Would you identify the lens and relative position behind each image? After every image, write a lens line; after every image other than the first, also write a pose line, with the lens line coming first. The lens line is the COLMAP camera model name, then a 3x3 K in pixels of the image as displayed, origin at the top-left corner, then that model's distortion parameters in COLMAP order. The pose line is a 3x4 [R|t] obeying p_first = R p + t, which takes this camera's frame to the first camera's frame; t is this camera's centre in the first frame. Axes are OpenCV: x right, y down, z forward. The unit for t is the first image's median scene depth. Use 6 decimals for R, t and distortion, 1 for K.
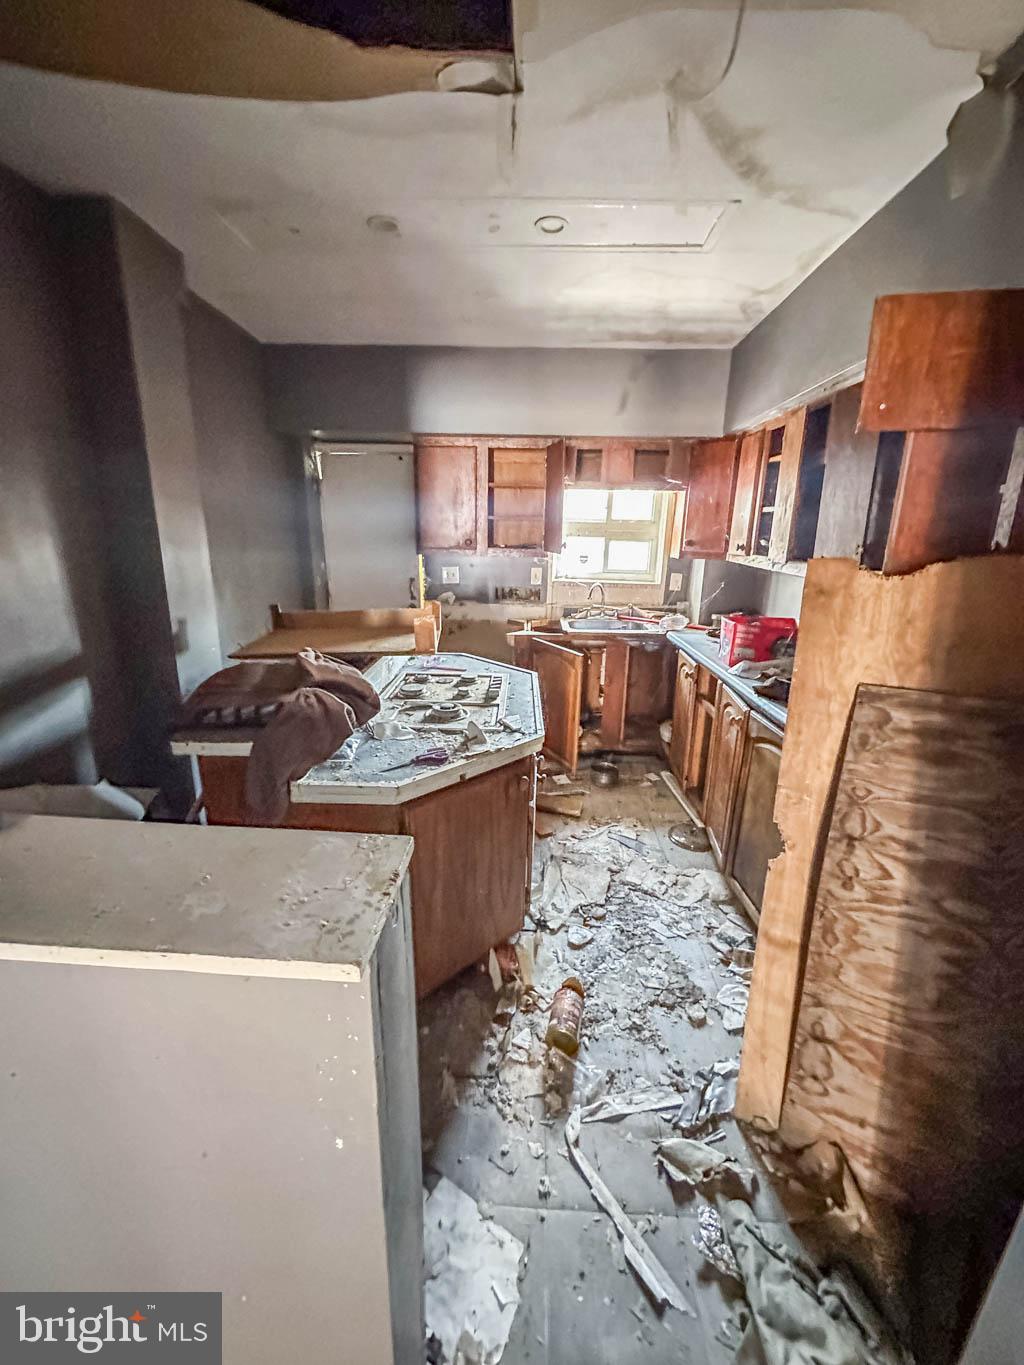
lens RADIAL K [[548.8, 0, 502.9], [0, 548.8, 677.9], [0, 0, 1]] dist [-0.000221, -0.000026]
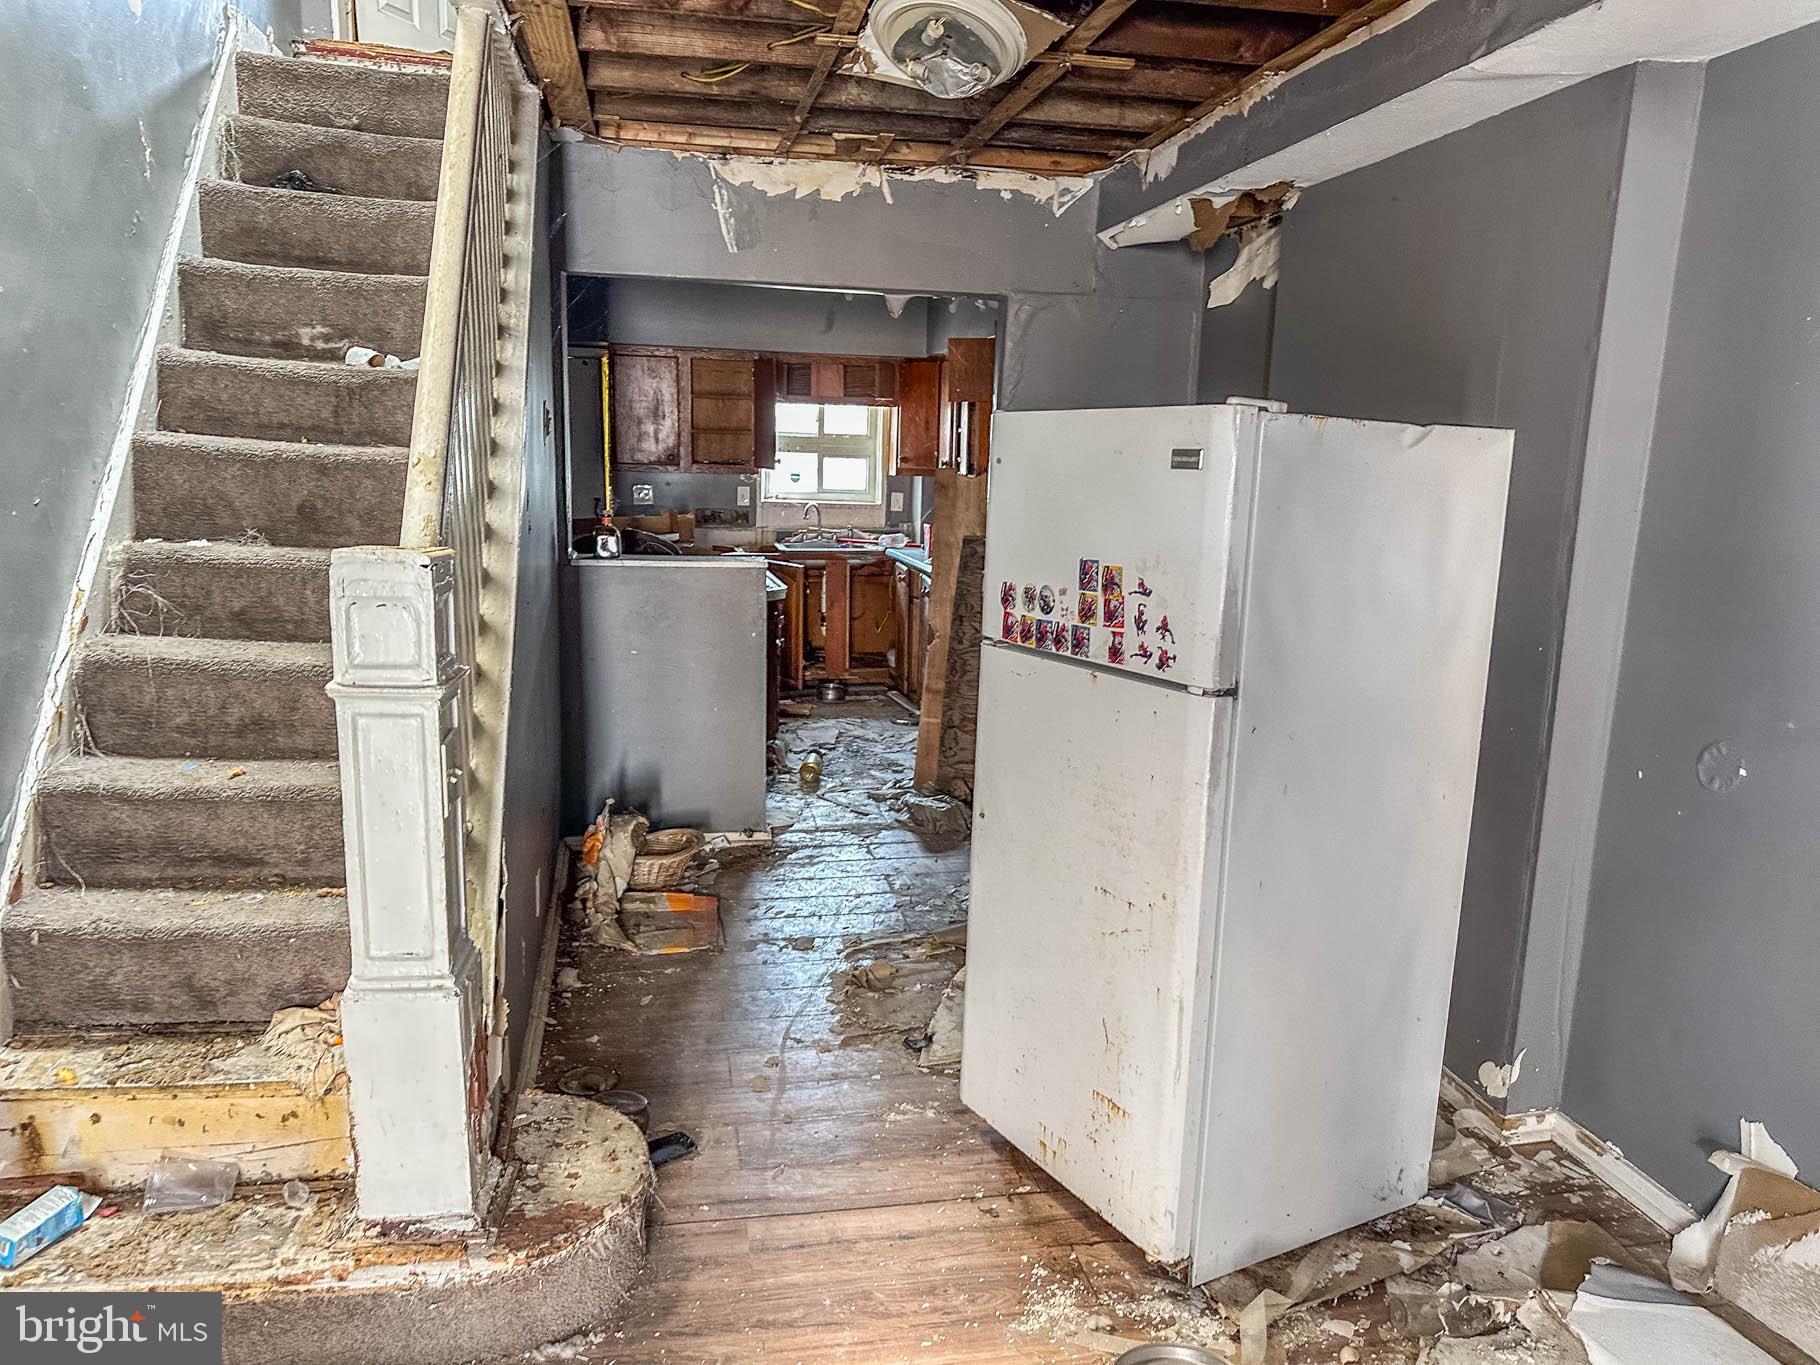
lens RADIAL K [[1258.2, 0, 910.0], [0, 1258.2, 687.6], [0, 0, 1]] dist [0.012165, 0.000478]
pose [[0.967537, -0.040007, 0.249542, -0.215531], [0.055433, 0.996941, -0.055097, 0.270167], [-0.246575, 0.067142, 0.966795, -1.091691]]
